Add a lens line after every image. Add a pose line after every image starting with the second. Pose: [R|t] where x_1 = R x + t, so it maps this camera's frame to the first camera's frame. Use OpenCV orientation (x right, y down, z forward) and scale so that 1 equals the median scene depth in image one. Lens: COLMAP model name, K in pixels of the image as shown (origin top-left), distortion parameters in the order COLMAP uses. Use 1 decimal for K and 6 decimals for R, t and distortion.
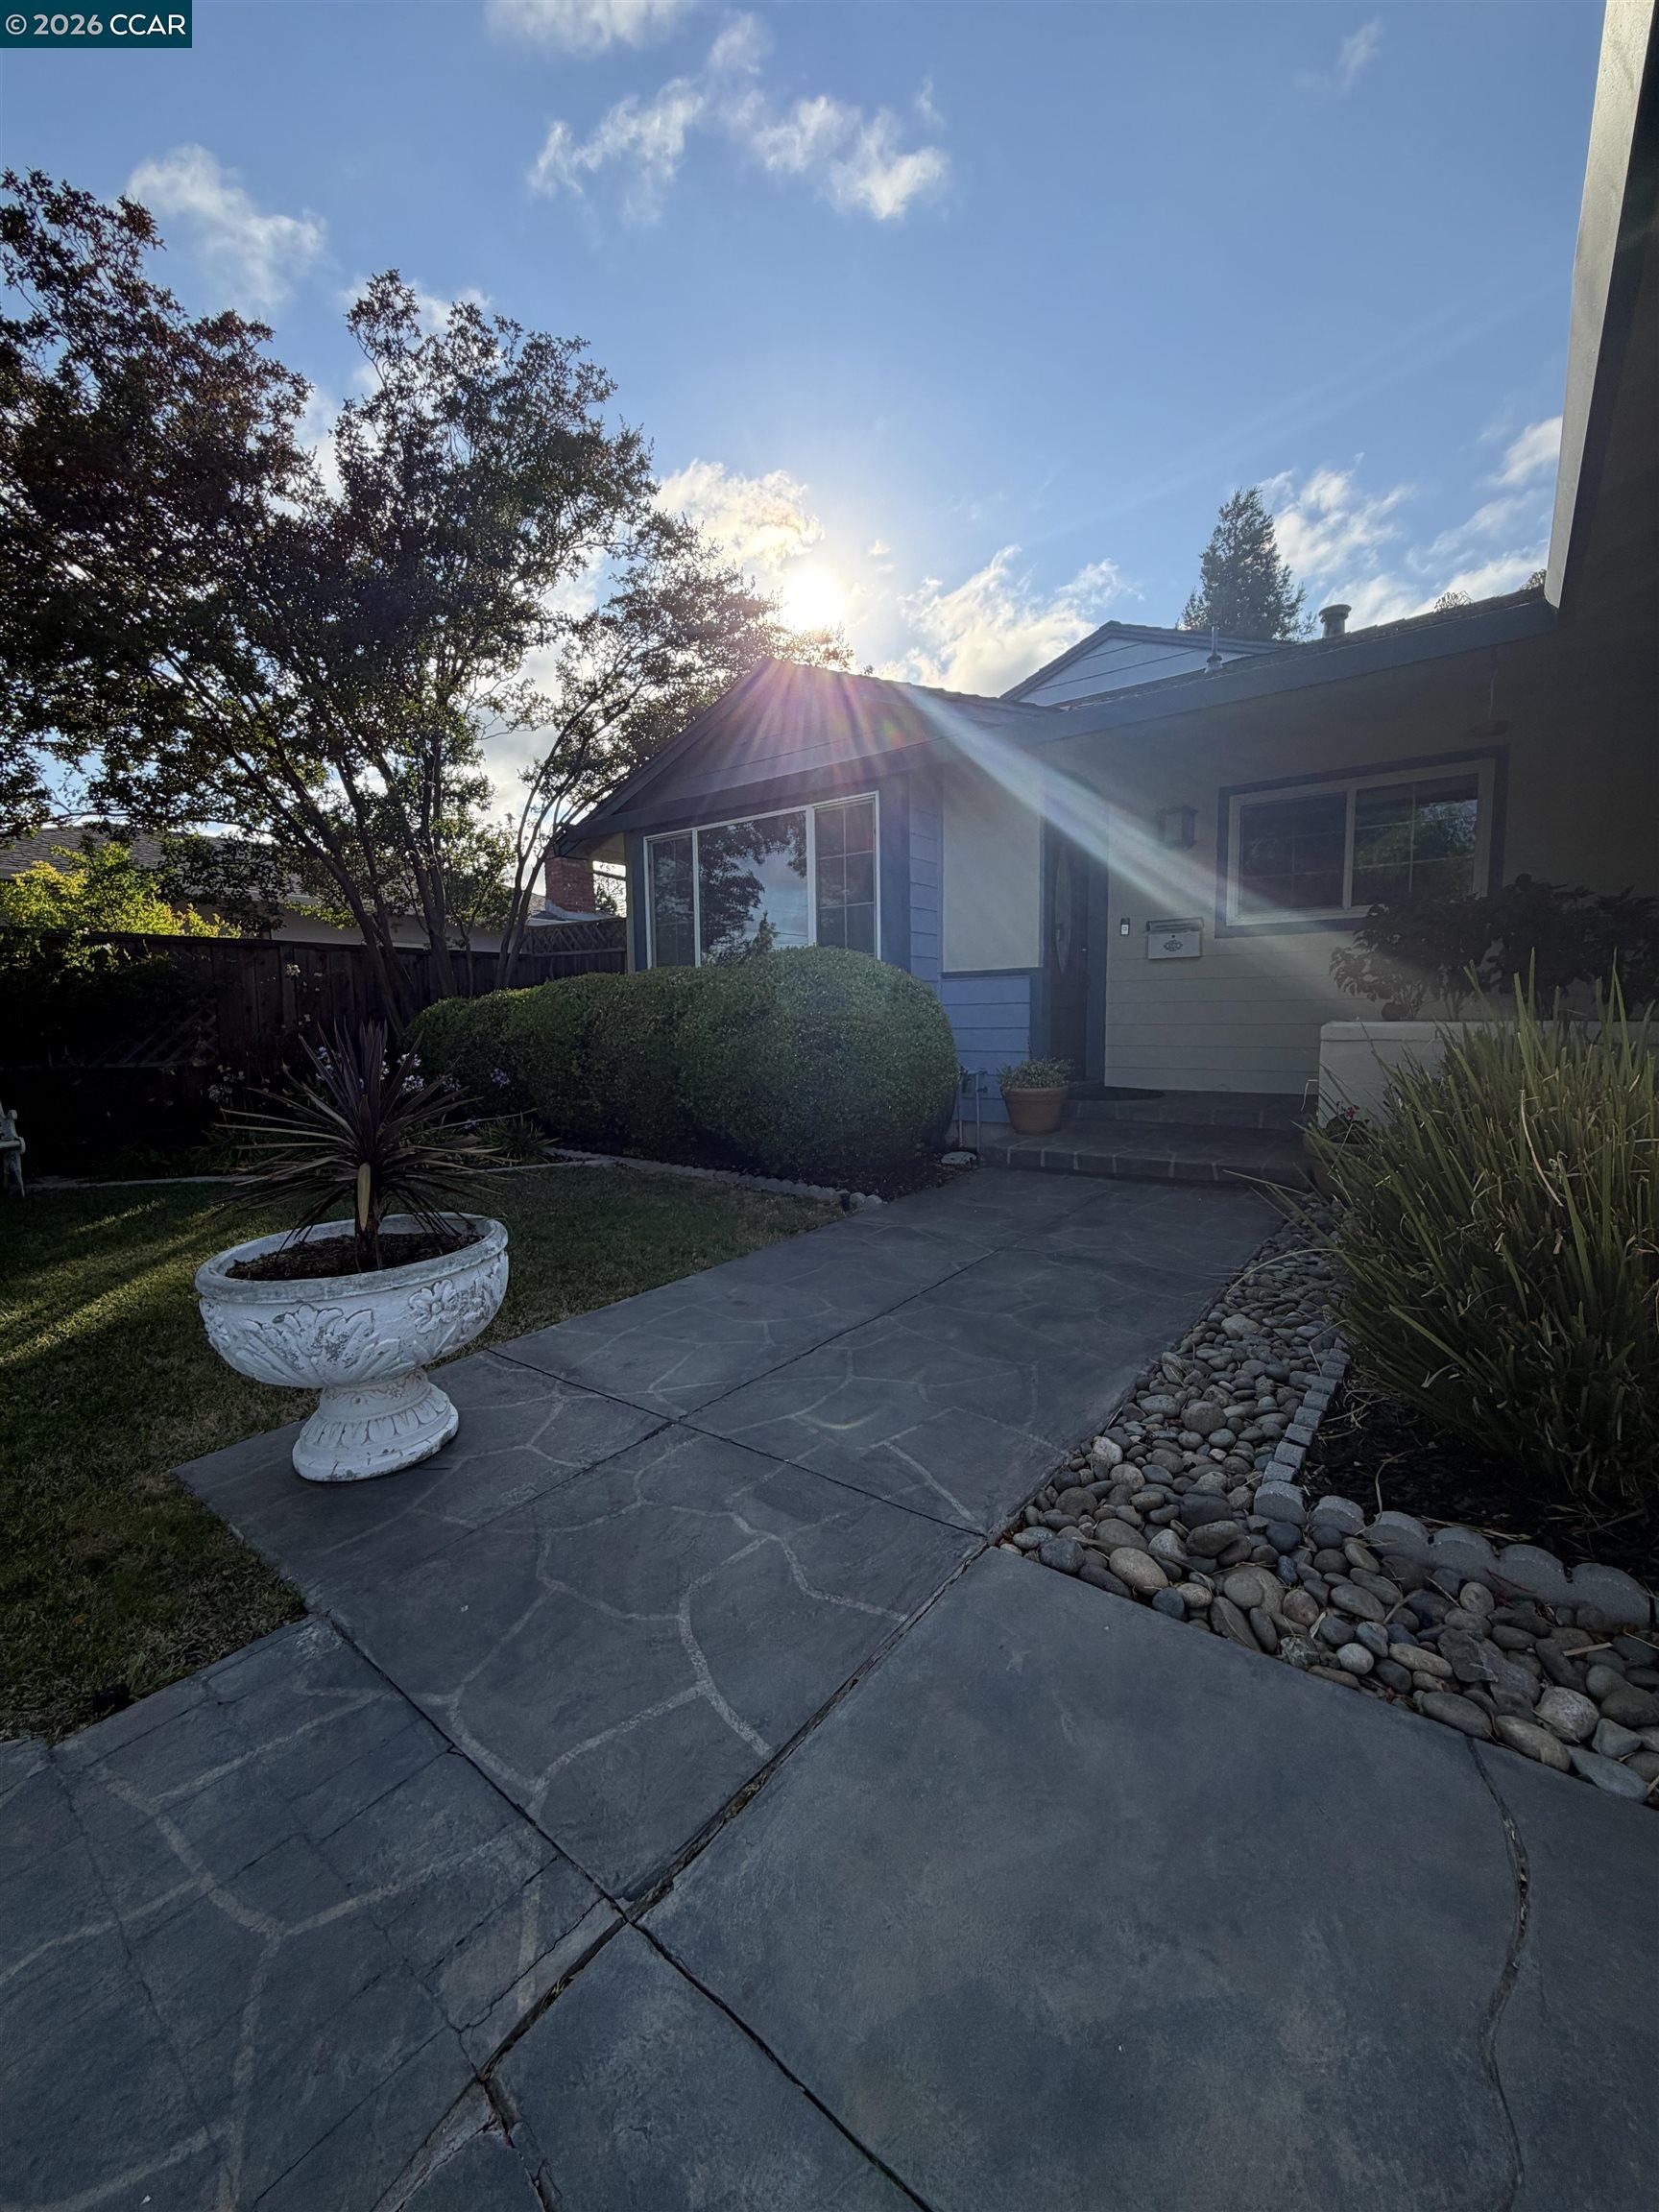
lens RADIAL K [[883.7, 0, 824.0], [0, 883.7, 1097.8], [0, 0, 1]] dist [0.000331, -0.000214]
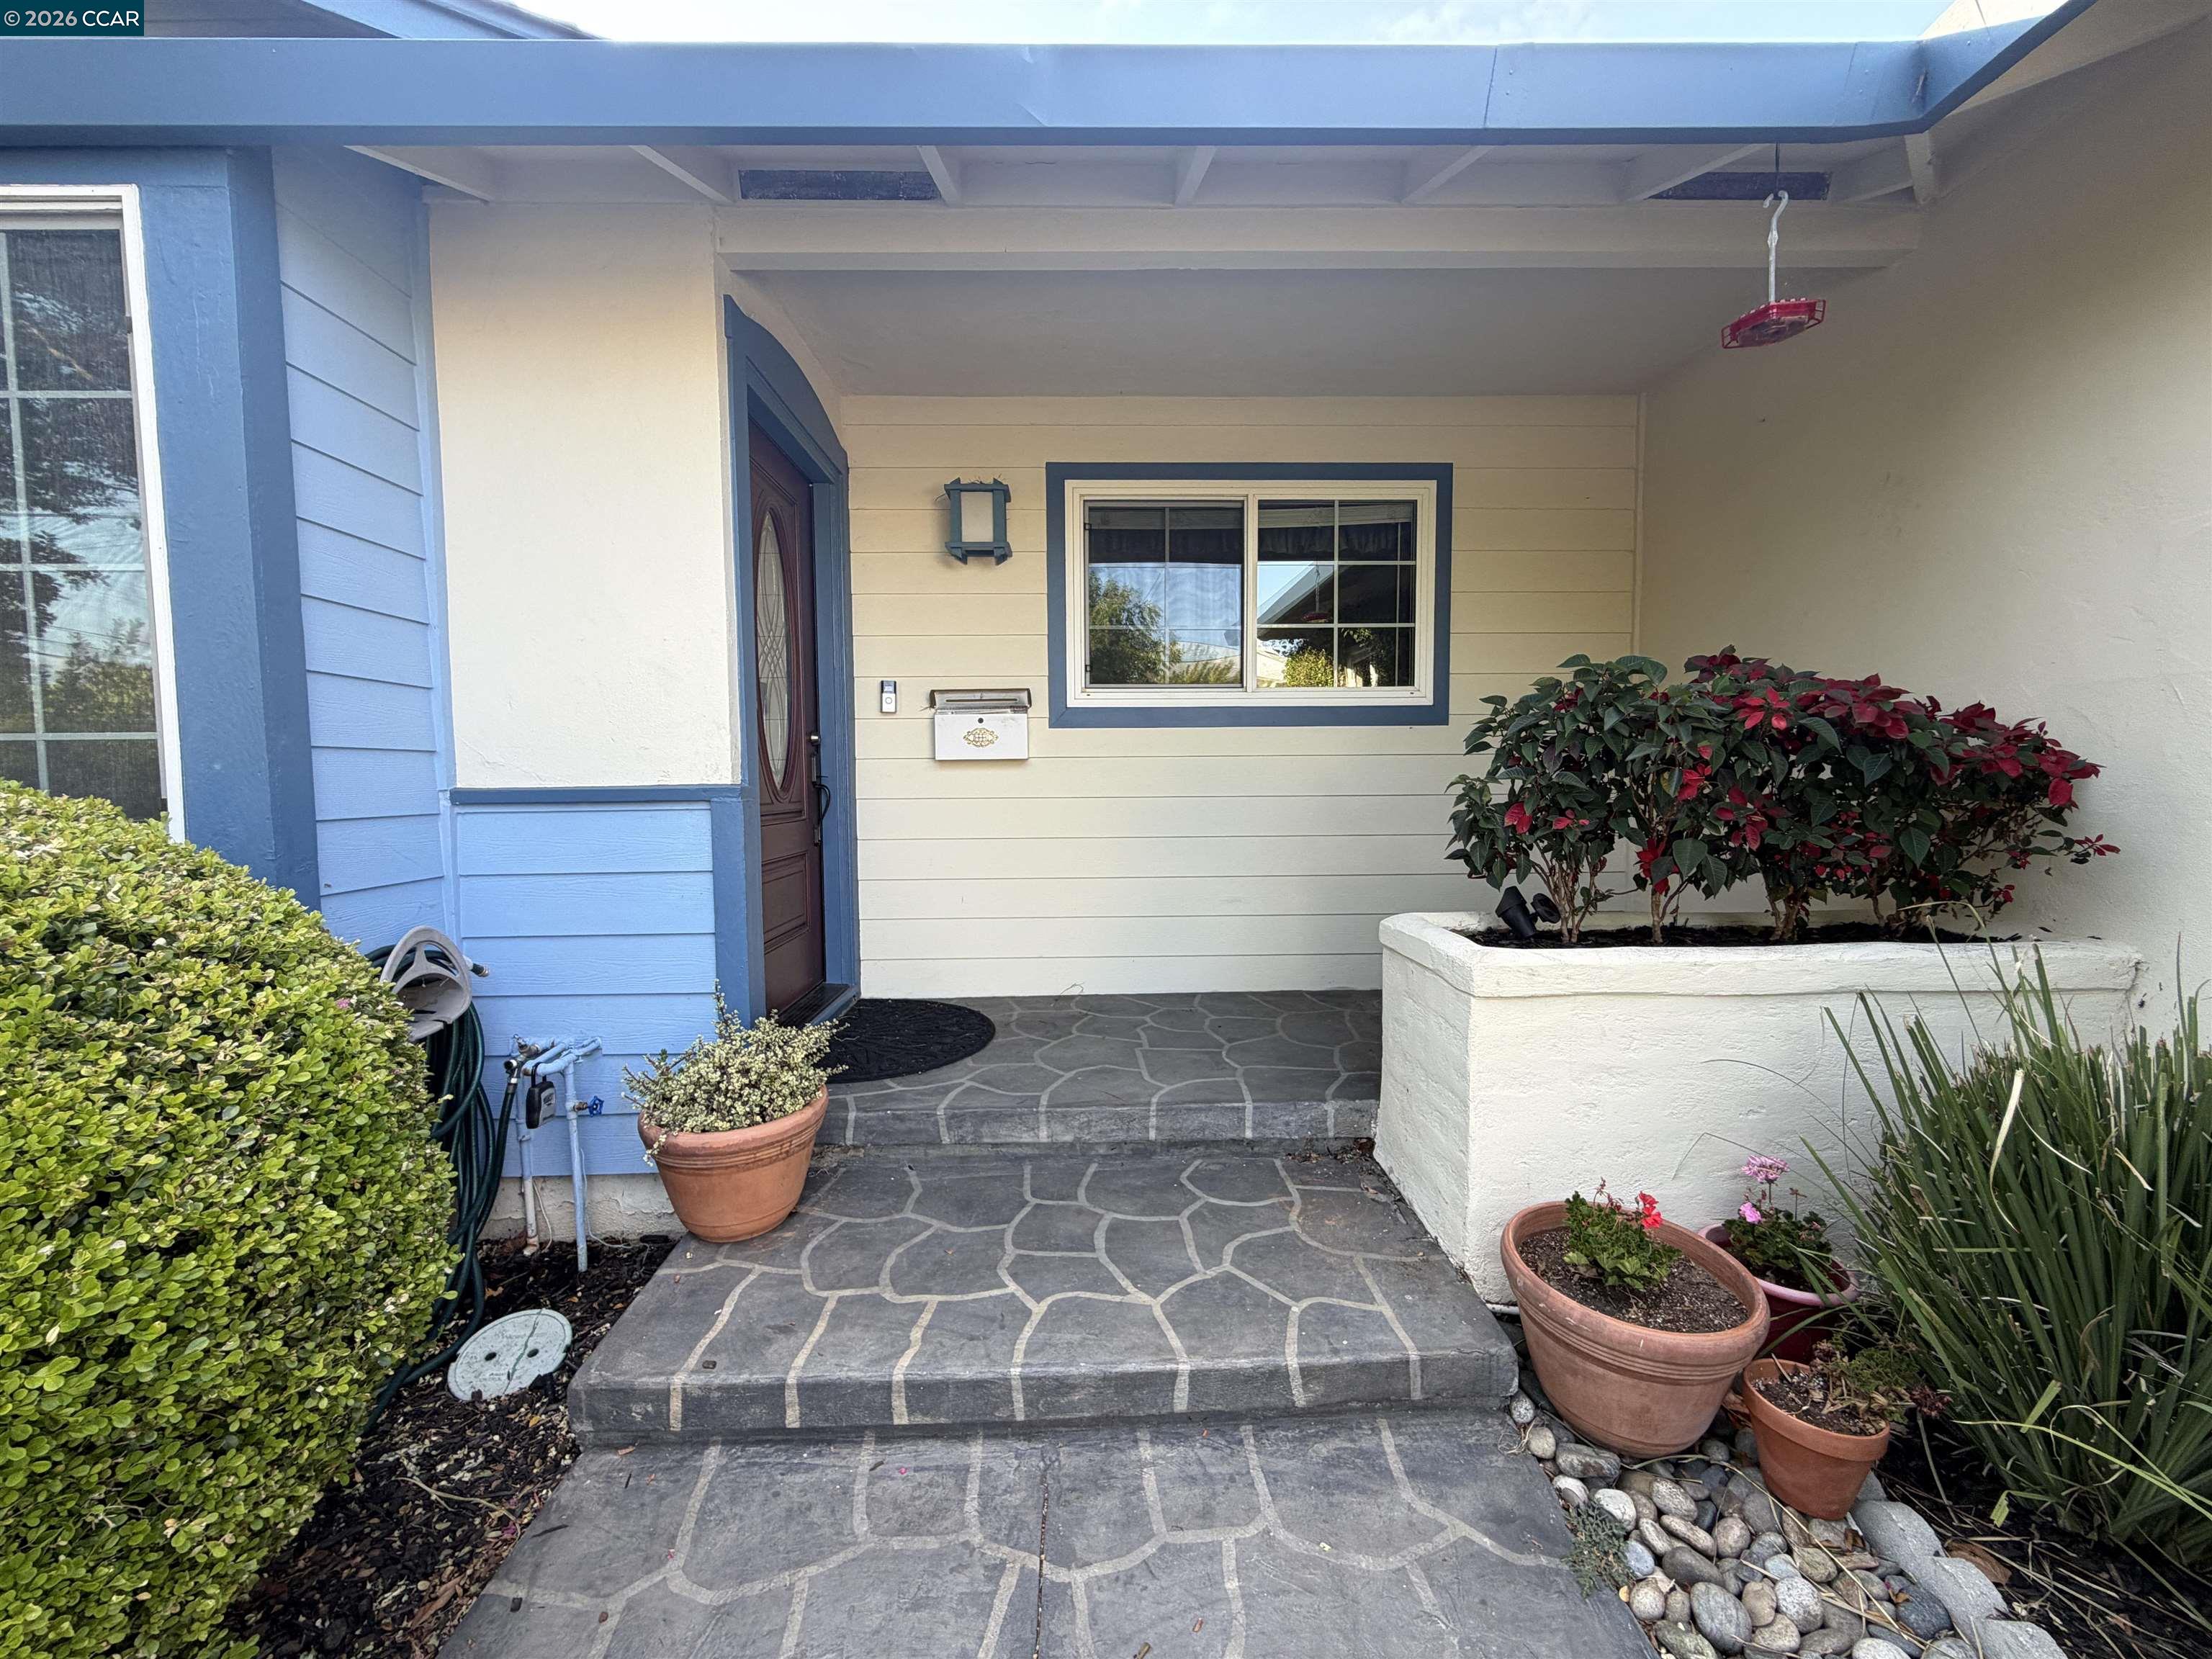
lens RADIAL K [[883.7, 0, 1099.4], [0, 883.7, 826.4], [0, 0, 1]] dist [0.000331, -0.000214]
pose [[0.784096, -0.027157, 0.620046, 0.123895], [0.056019, 0.998061, -0.027127, -0.108430], [-0.618107, 0.056005, 0.784097, 0.583565]]
